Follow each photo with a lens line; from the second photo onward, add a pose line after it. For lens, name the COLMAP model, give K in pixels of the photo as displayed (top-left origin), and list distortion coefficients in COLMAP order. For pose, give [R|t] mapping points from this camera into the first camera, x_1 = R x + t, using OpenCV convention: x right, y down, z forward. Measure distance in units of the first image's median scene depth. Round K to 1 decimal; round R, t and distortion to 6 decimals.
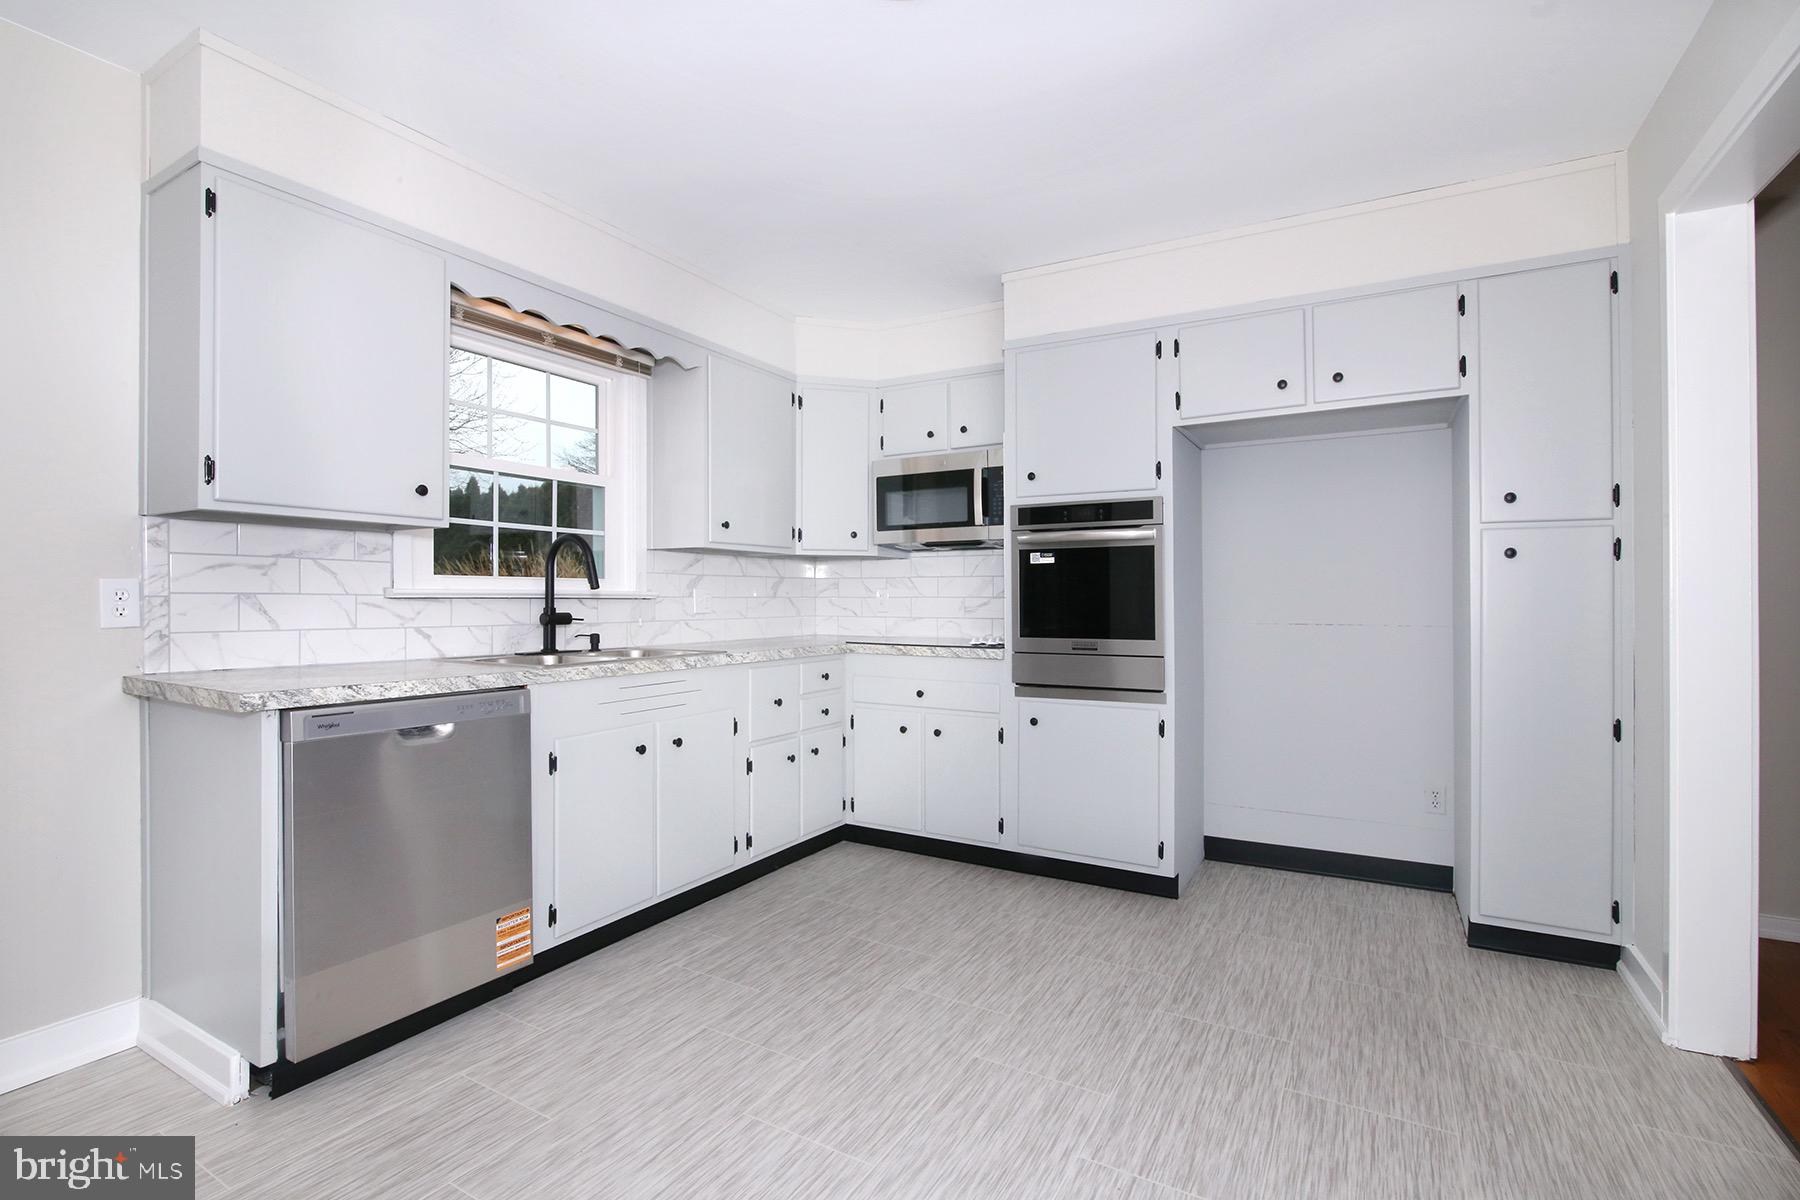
lens RADIAL K [[839.4, 0, 923.6], [0, 839.4, 603.8], [0, 0, 1]] dist [0.001613, 0.000362]
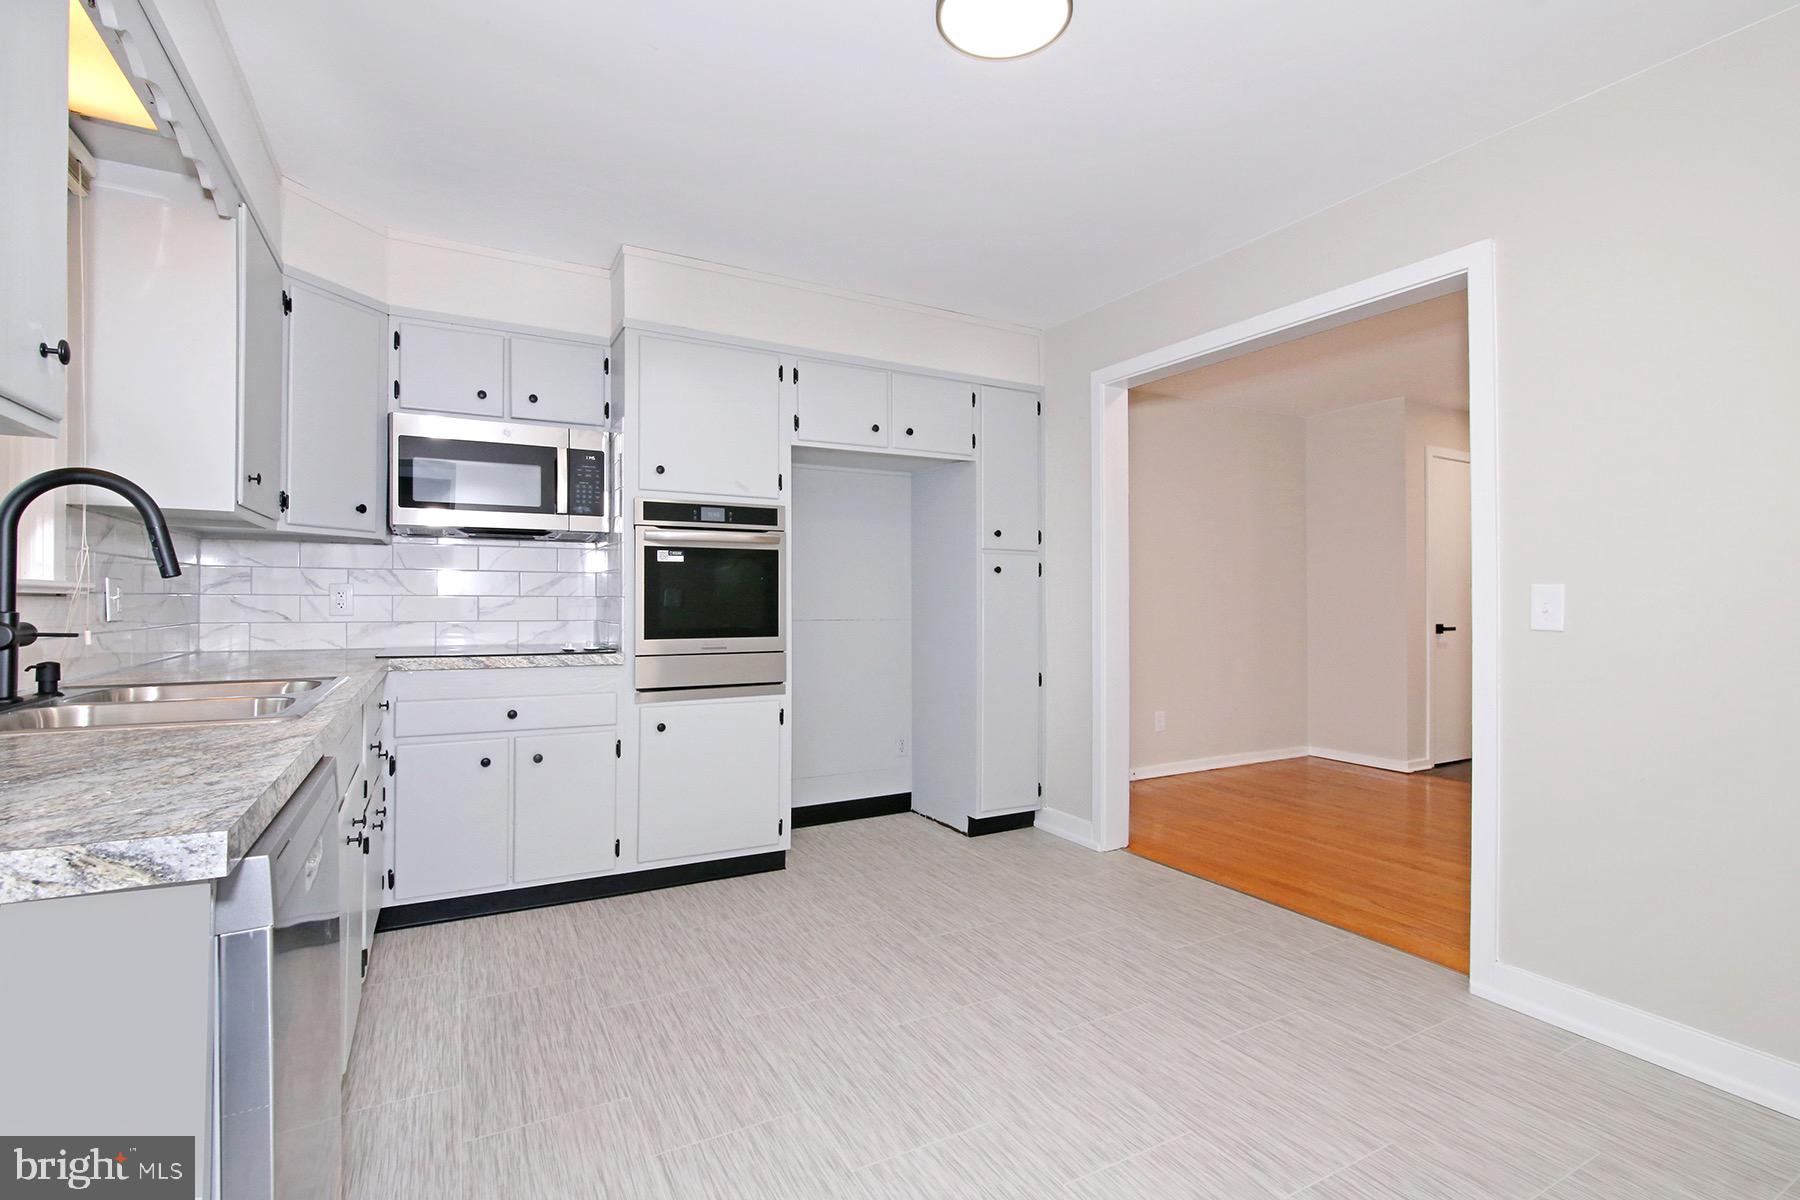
lens RADIAL K [[834.0, 0, 900.0], [0, 834.0, 600.0], [0, 0, 1]] dist [-0.003079, -0.000168]
pose [[0.526769, 0.001753, 0.850007, -0.564351], [0.001573, 0.999994, -0.003036, -0.000961], [-0.850007, 0.002936, 0.526763, 0.290086]]
